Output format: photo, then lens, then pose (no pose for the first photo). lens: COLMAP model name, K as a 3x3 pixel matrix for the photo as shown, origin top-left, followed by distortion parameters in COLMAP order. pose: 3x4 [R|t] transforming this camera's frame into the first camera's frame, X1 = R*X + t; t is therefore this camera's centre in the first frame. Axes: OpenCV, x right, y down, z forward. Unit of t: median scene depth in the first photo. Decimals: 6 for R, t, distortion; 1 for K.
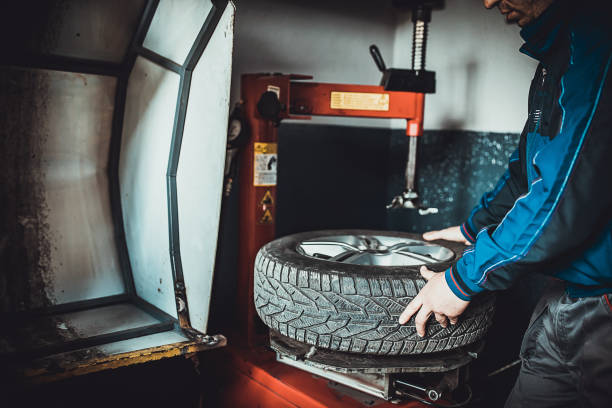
lens RADIAL K [[575.3, 0, 306.0], [0, 575.3, 204.0], [0, 0, 1]] dist [-0.029591, -0.009684]
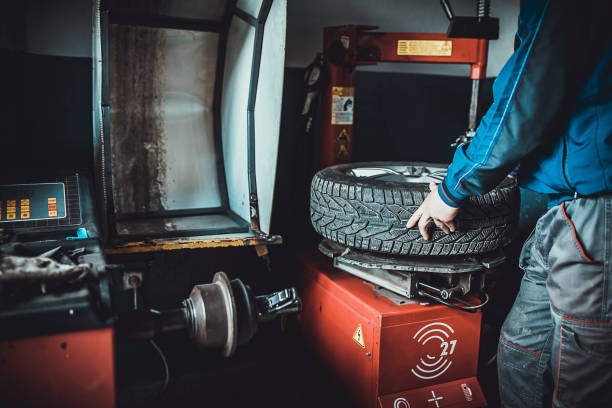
lens RADIAL K [[575.3, 0, 306.0], [0, 575.3, 204.0], [0, 0, 1]] dist [-0.029591, -0.009684]
pose [[0.960368, 0.044176, -0.275212, 0.230077], [-0.027478, 0.997556, 0.064238, 0.069260], [0.277378, -0.054129, 0.959235, -0.174878]]
